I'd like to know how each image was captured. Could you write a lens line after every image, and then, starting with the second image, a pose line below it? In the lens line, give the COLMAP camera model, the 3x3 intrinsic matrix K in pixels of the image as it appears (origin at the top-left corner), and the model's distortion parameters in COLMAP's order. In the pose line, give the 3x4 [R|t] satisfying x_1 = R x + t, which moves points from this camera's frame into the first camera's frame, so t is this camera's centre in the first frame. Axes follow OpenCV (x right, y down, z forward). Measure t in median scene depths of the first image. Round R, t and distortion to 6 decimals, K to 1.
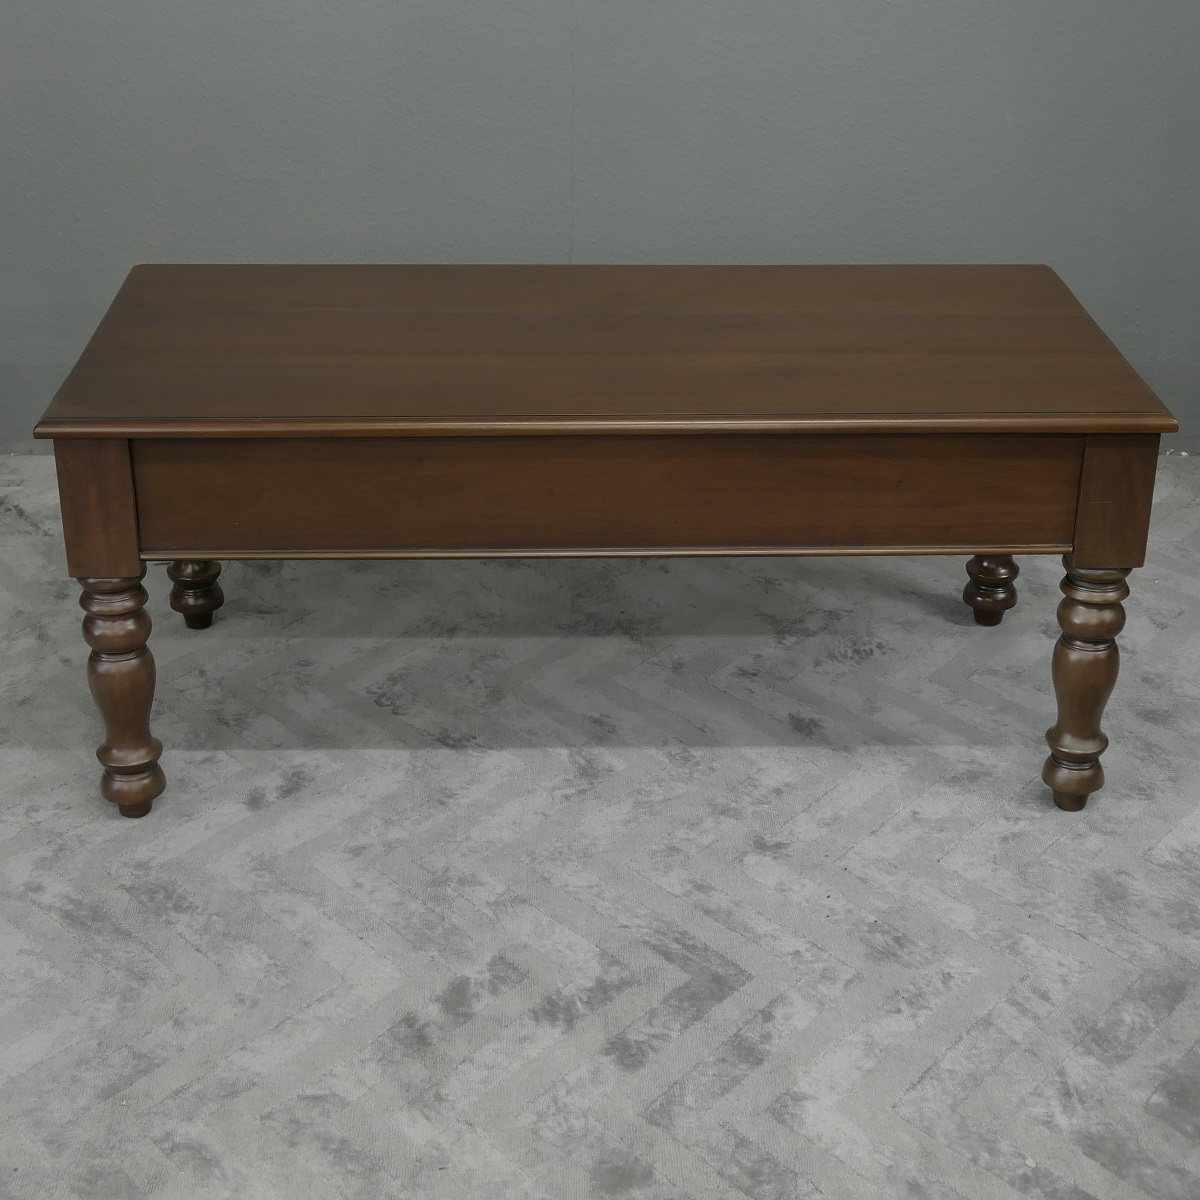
lens RADIAL K [[2086.4, 0, 600.0], [0, 2086.4, 600.0], [0, 0, 1]] dist [-0.011753, 0.025706]
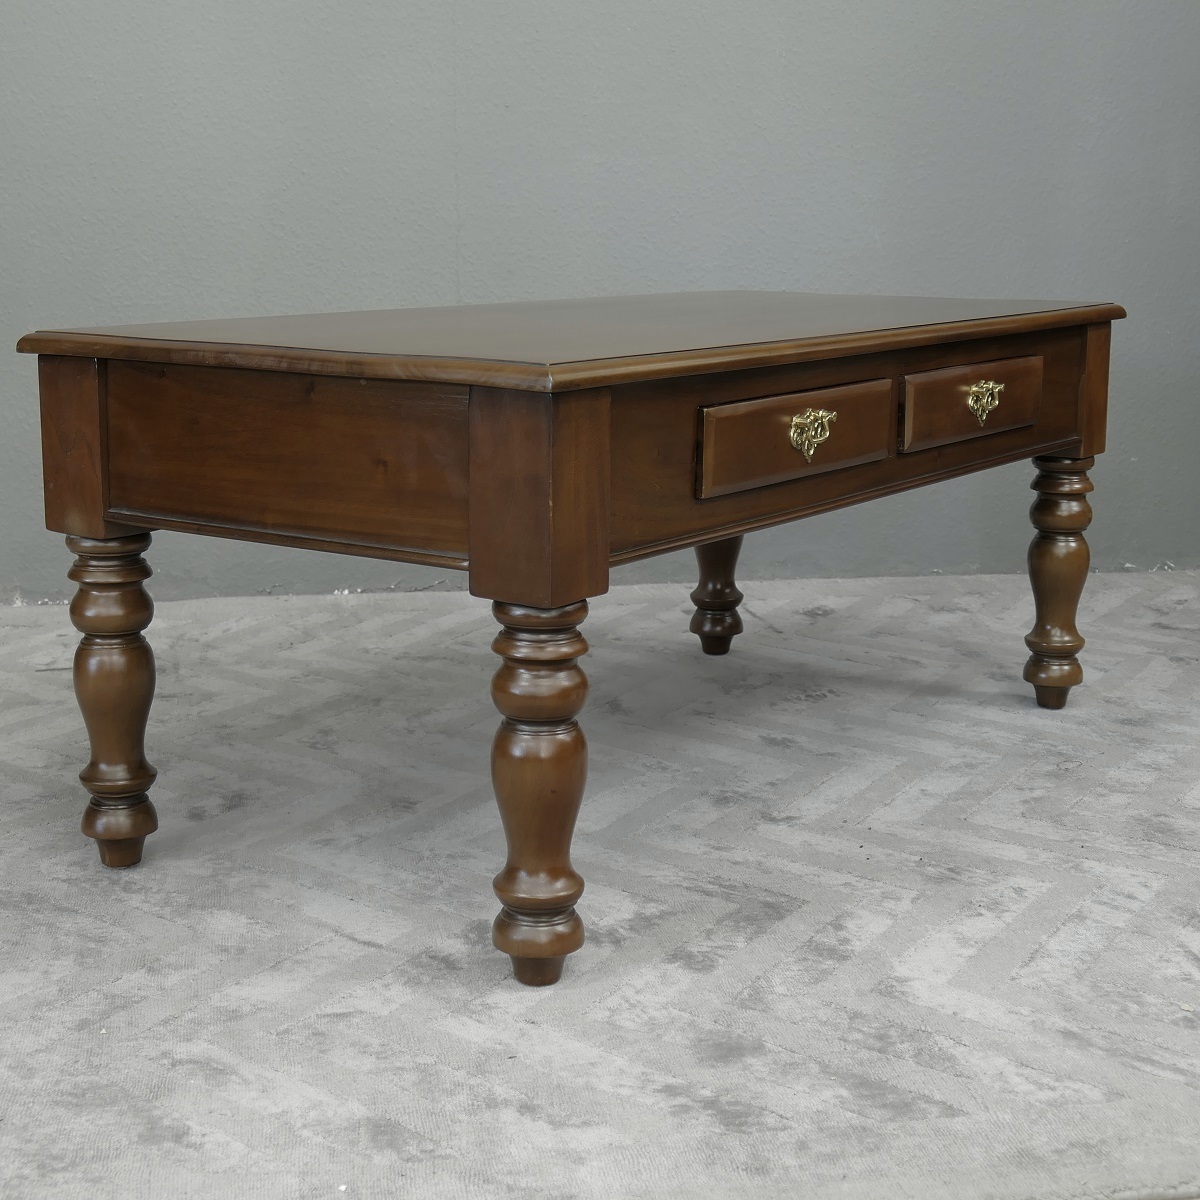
lens RADIAL K [[1978.5, 0, 600.0], [0, 1978.5, 600.0], [0, 0, 1]] dist [-0.023903, 0.104808]
pose [[0.989425, -0.034944, 0.140772, -0.130861], [0.068285, 0.968481, -0.239545, 0.259328], [-0.127964, 0.246624, 0.960626, 0.182533]]
